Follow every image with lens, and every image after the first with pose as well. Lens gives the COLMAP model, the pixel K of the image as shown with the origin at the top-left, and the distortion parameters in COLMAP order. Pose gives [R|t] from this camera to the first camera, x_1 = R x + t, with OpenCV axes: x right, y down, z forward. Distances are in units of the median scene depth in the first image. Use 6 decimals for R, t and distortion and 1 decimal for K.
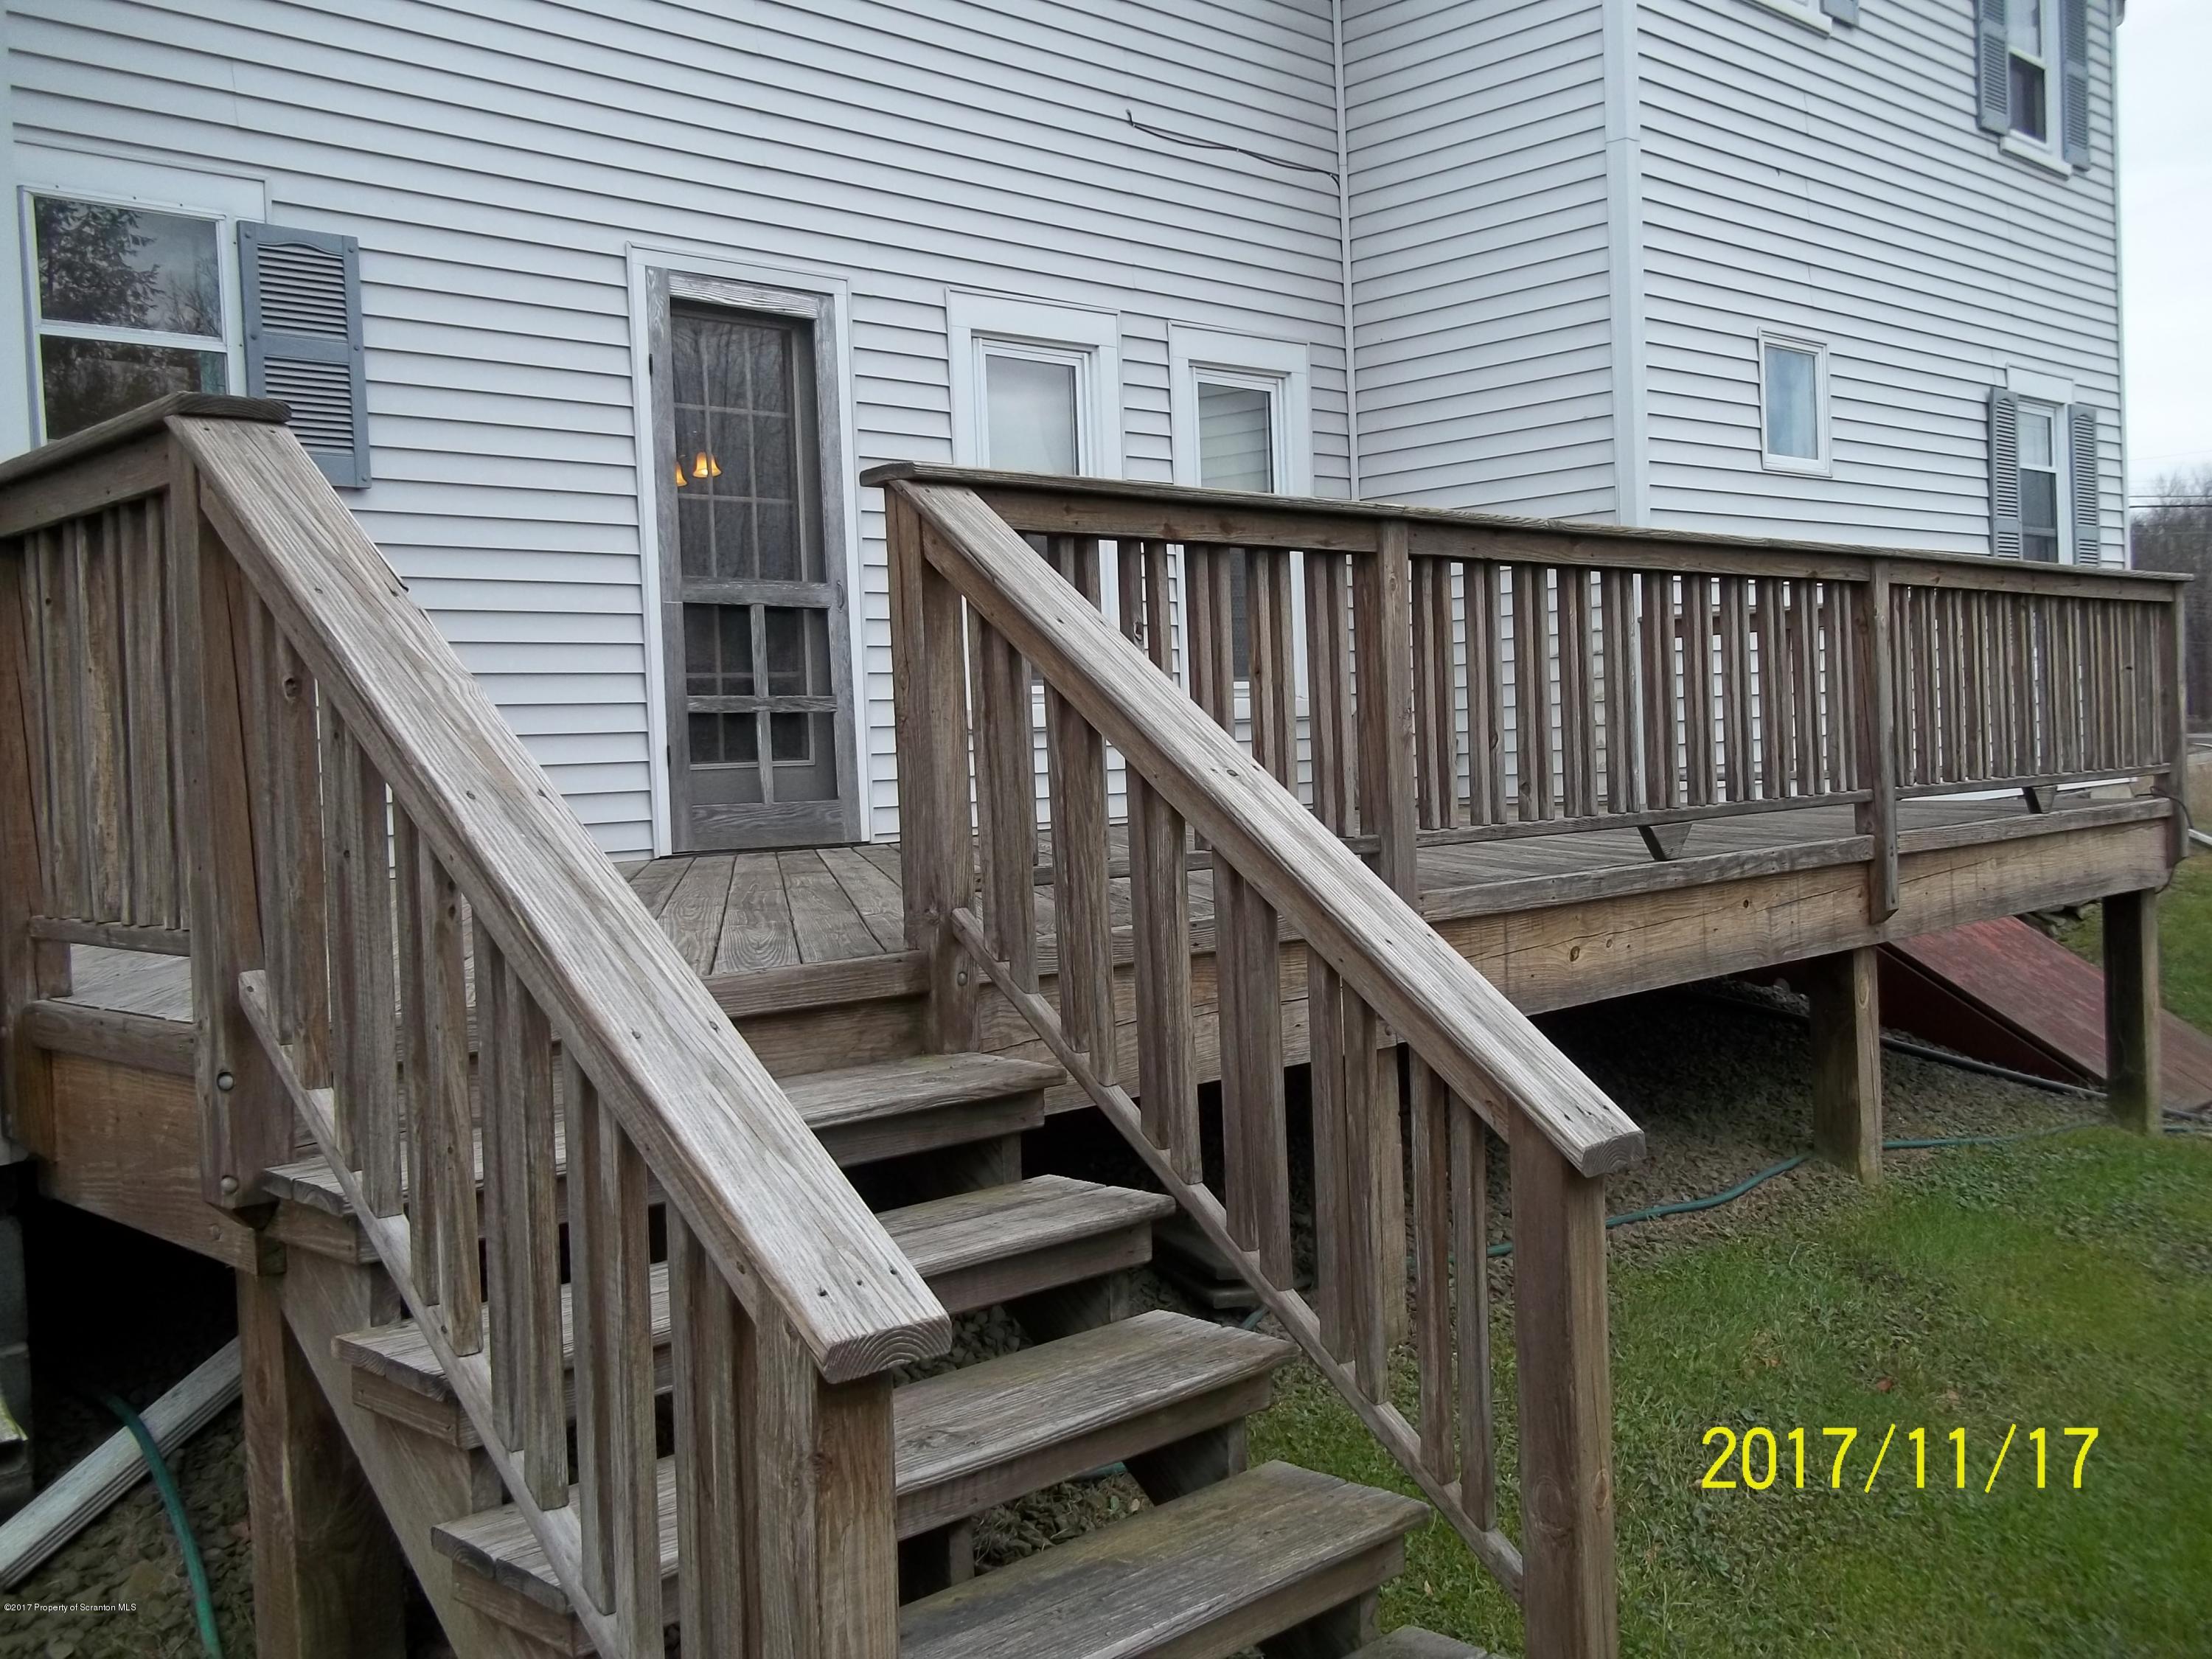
lens RADIAL K [[2119.6, 0, 1106.5], [0, 2119.6, 821.5], [0, 0, 1]] dist [0.016253, 0.000000]
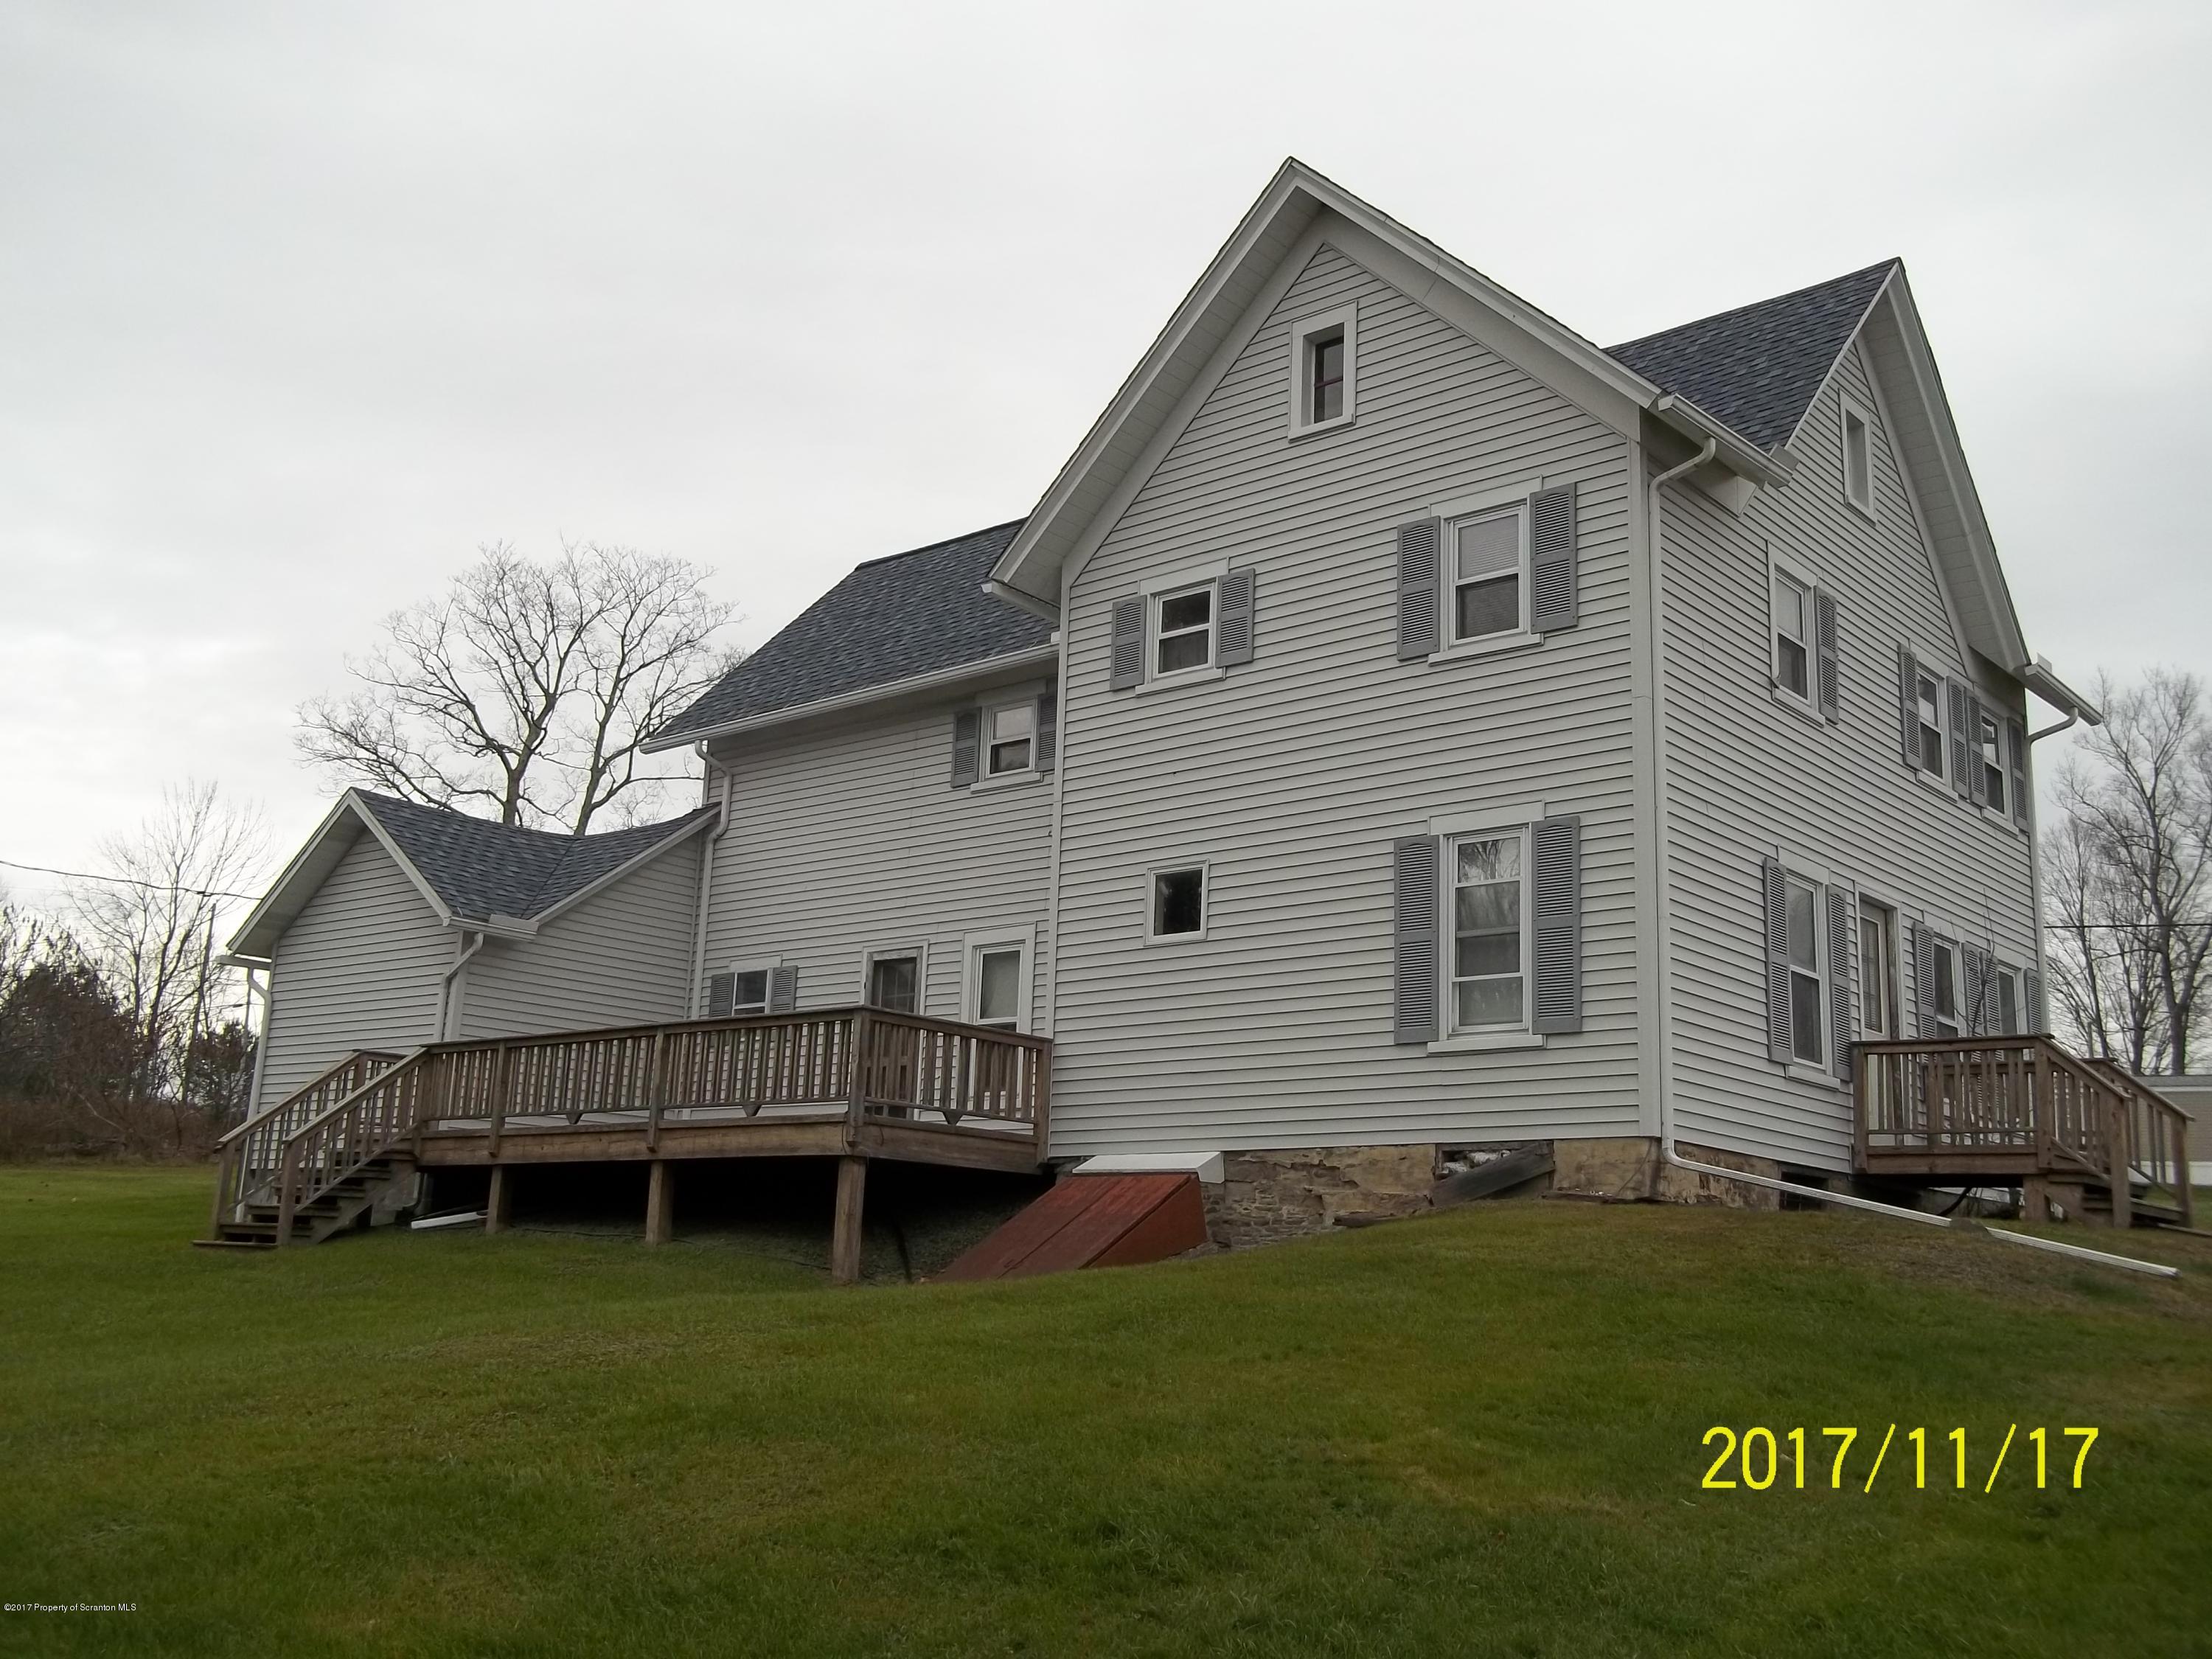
lens RADIAL K [[2119.6, 0, 1109.9], [0, 2119.6, 822.6], [0, 0, 1]] dist [0.016253, 0.000000]
pose [[0.090860, -0.184462, -0.978631, 2.690733], [-0.076961, 0.978456, -0.191574, 0.093425], [0.992885, 0.092723, 0.074706, 1.105282]]
